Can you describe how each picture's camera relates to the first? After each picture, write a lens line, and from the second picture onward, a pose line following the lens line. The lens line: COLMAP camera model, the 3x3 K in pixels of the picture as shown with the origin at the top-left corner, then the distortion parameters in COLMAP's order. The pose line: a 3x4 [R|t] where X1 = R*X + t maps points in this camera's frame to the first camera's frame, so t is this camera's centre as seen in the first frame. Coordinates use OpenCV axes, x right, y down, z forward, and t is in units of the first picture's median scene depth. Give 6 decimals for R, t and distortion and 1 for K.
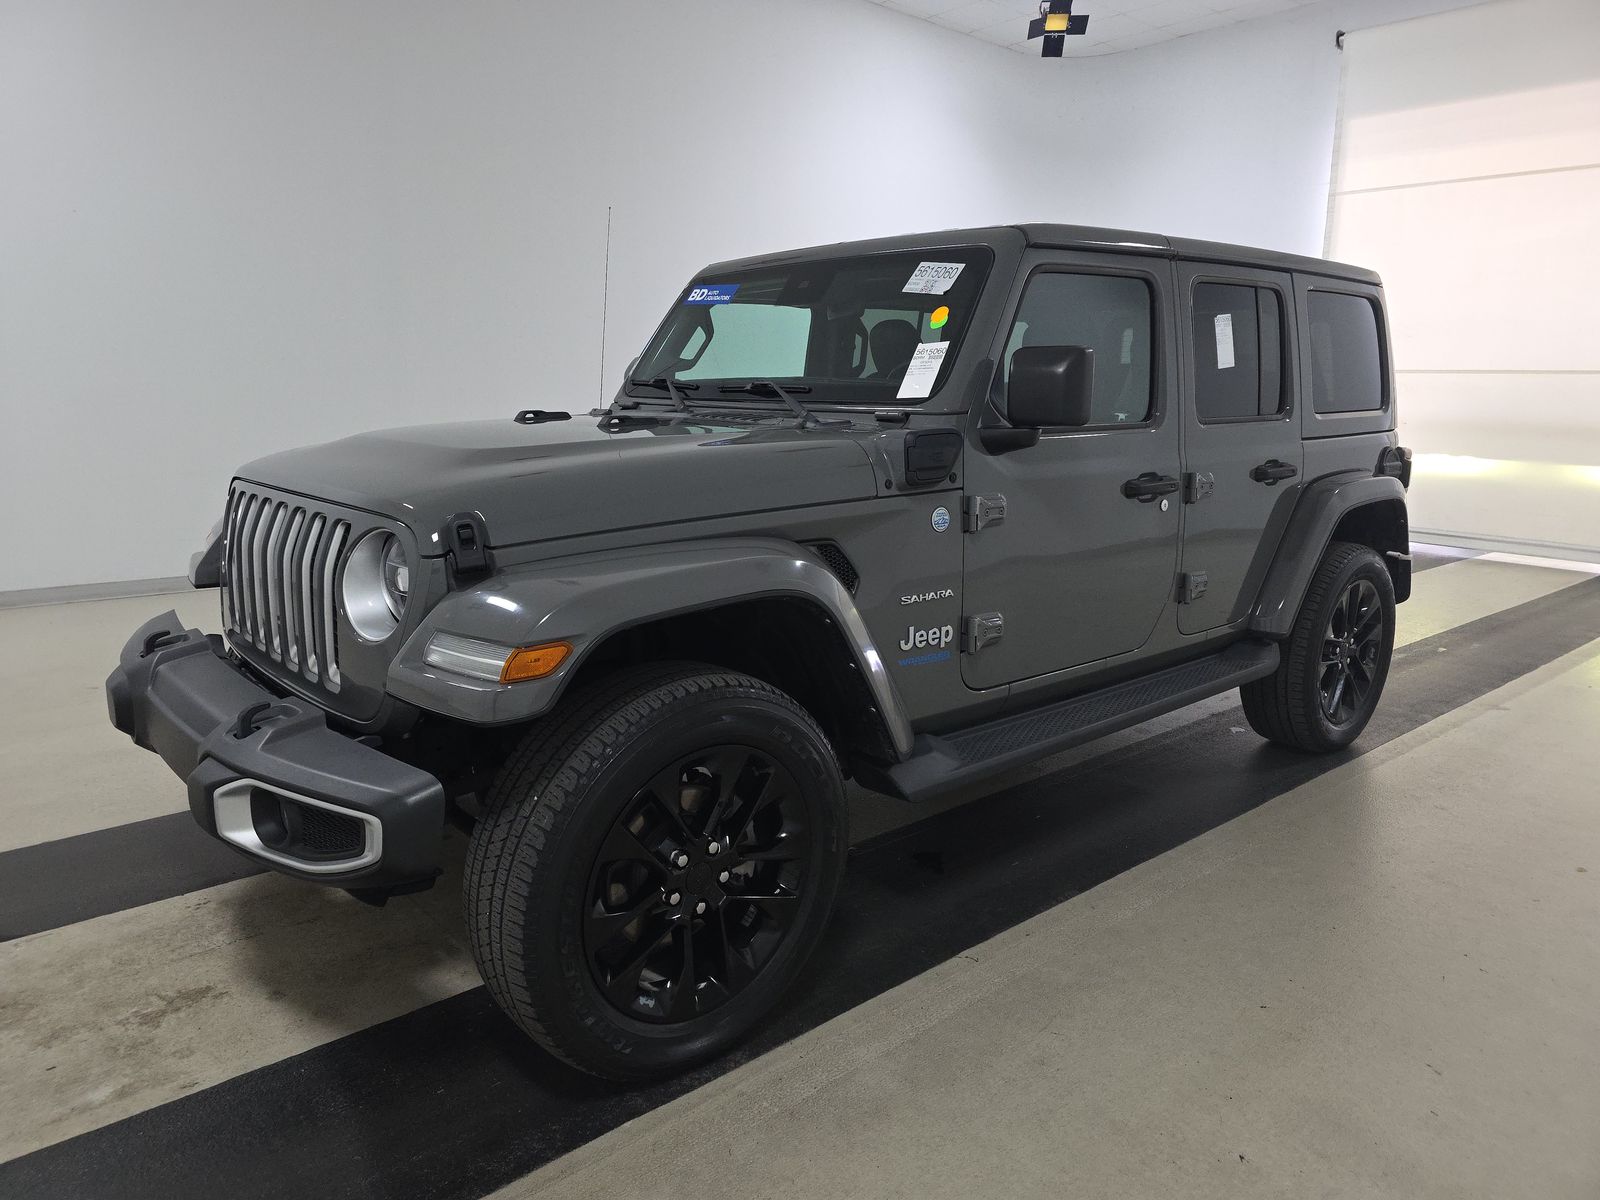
lens RADIAL K [[1077.9, 0, 800.0], [0, 1077.9, 600.0], [0, 0, 1]] dist [0.002952, -0.000575]
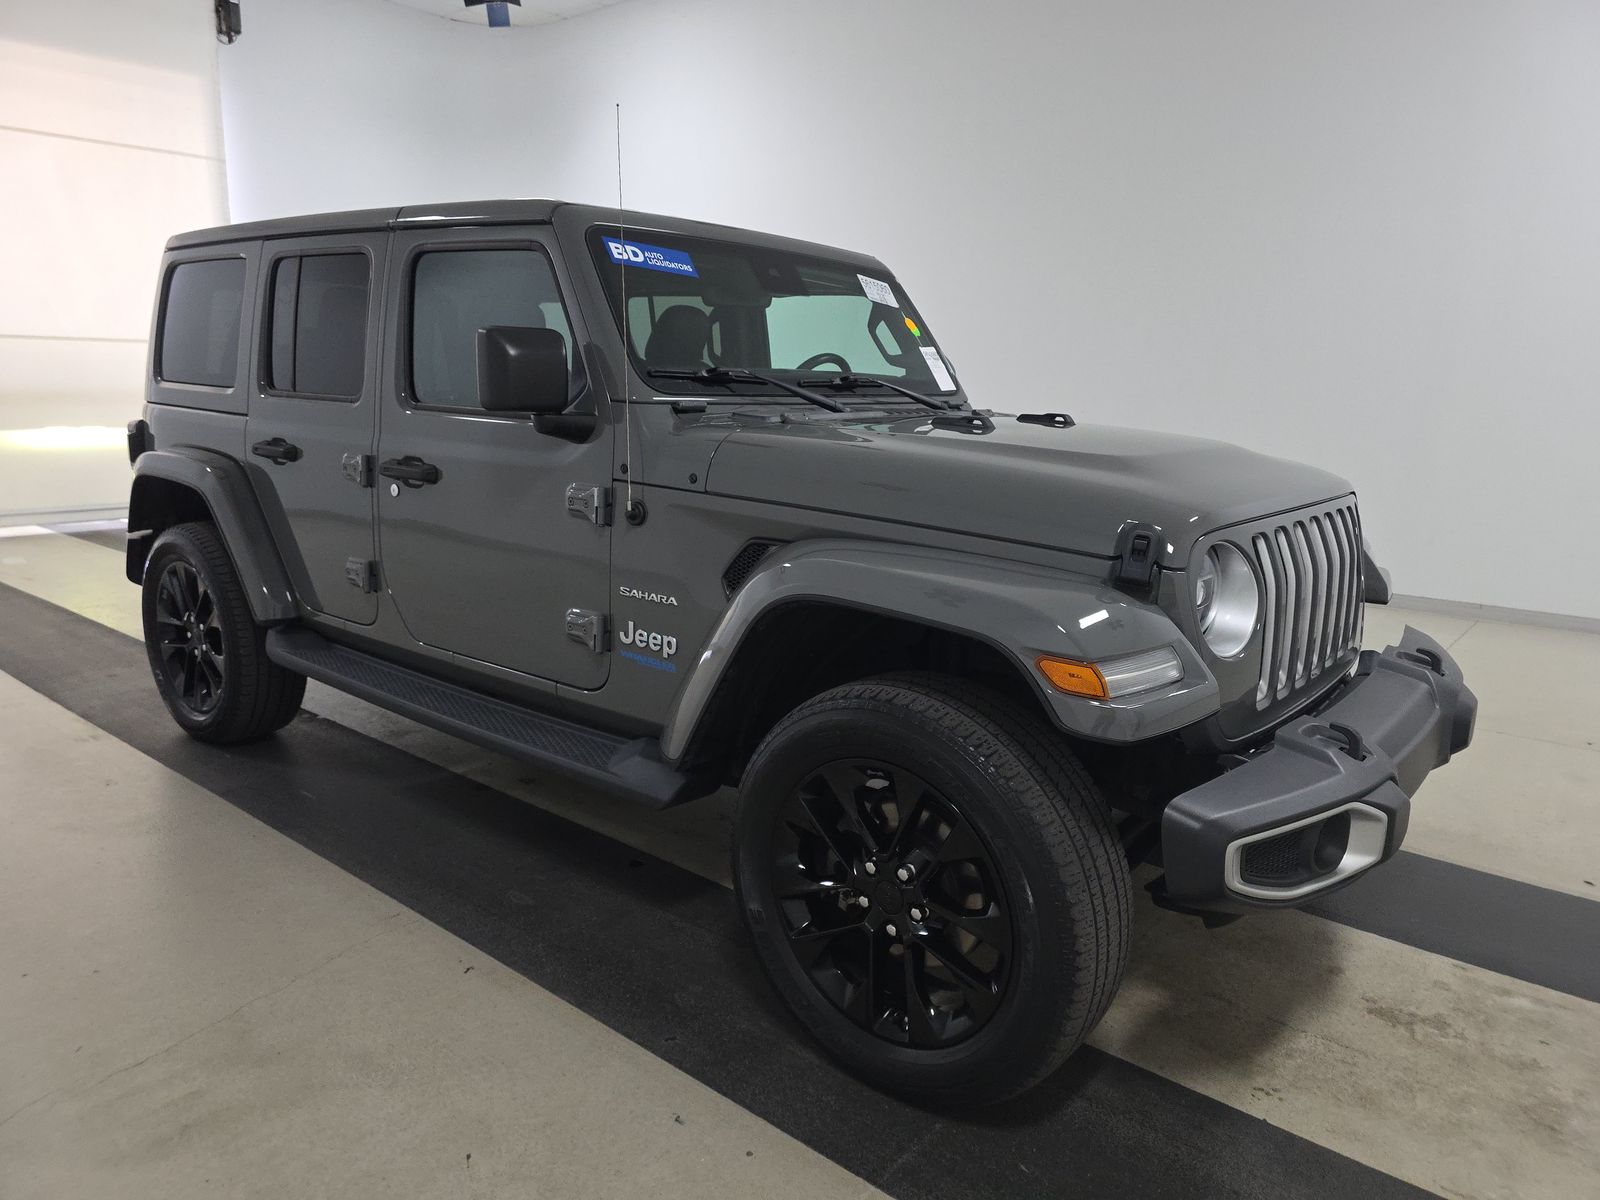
lens RADIAL K [[1096.4, 0, 800.0], [0, 1096.4, 600.0], [0, 0, 1]] dist [0.005155, 0.000923]
pose [[-0.155755, -0.213850, 0.964370, -1.315105], [0.173035, 0.955282, 0.239782, -0.320400], [-0.972522, 0.204217, -0.111786, 1.497226]]
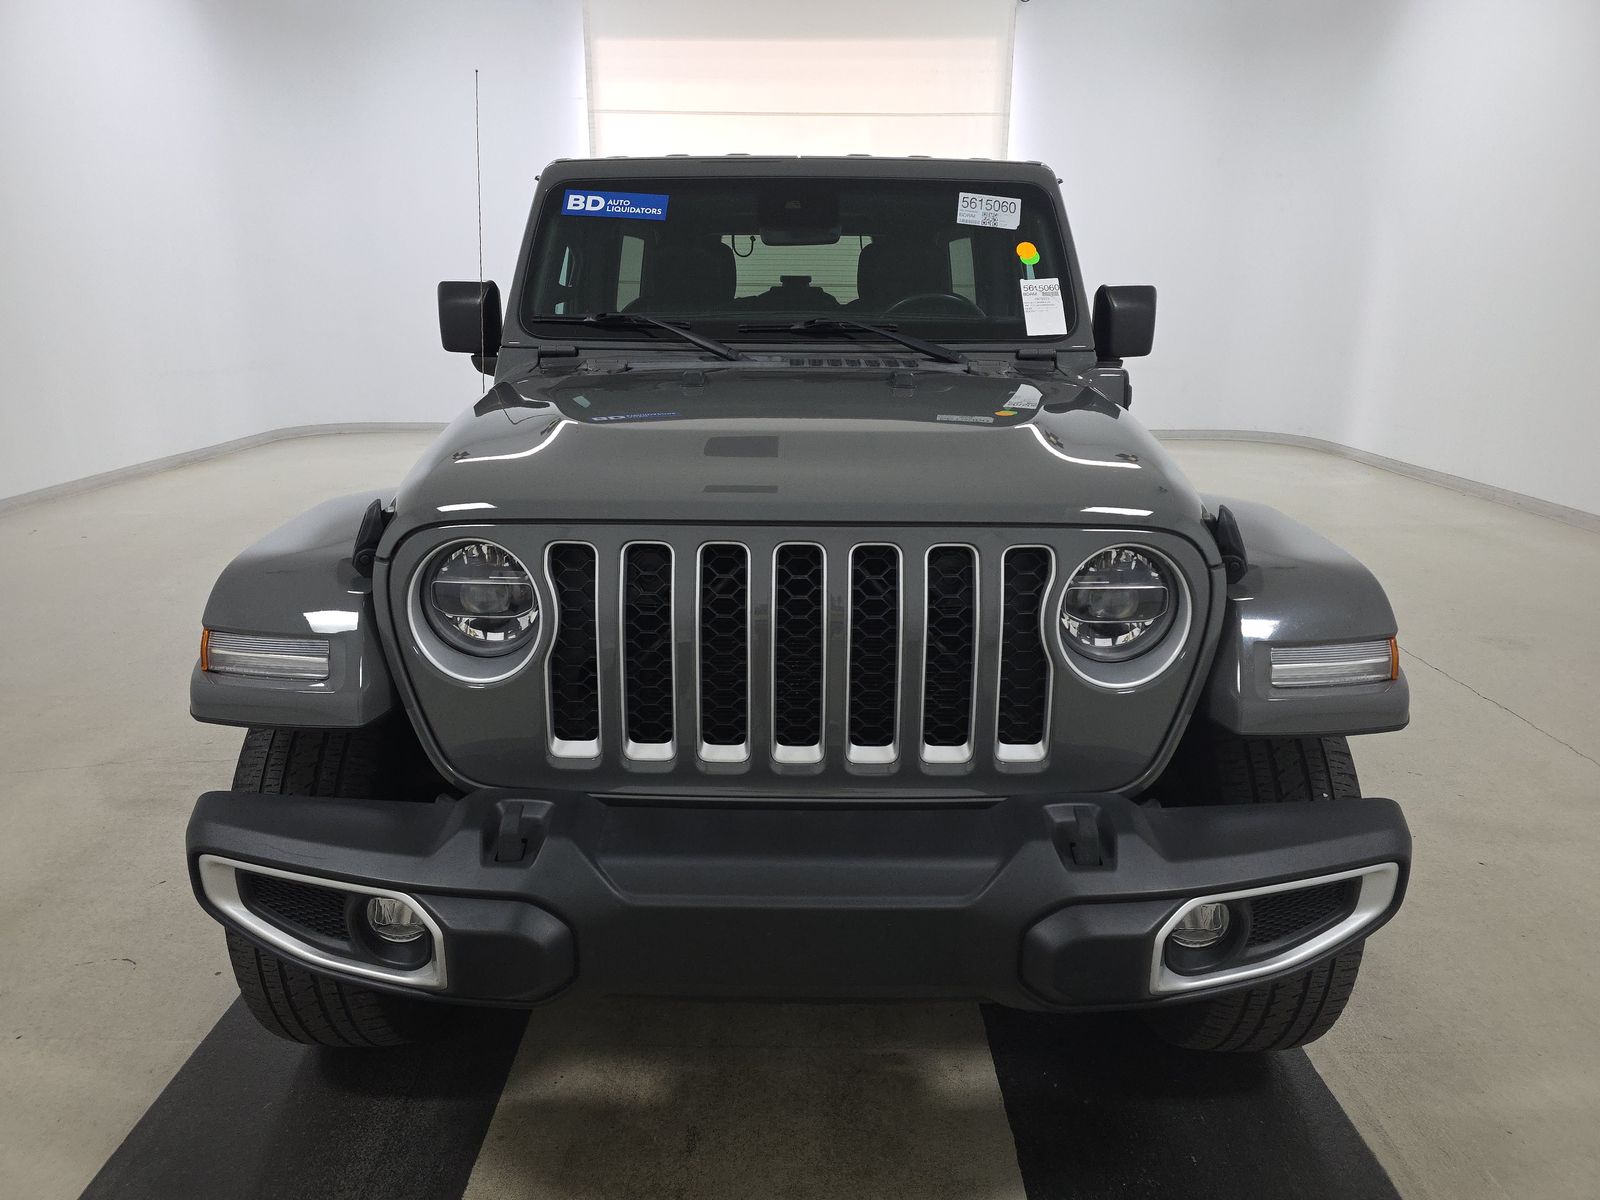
lens RADIAL K [[1077.9, 0, 800.0], [0, 1077.9, 600.0], [0, 0, 1]] dist [0.002952, -0.000575]
pose [[0.669989, -0.213886, 0.710892, -0.900627], [0.151799, 0.976834, 0.150836, -0.145505], [-0.726686, 0.006854, 0.686936, 0.520379]]
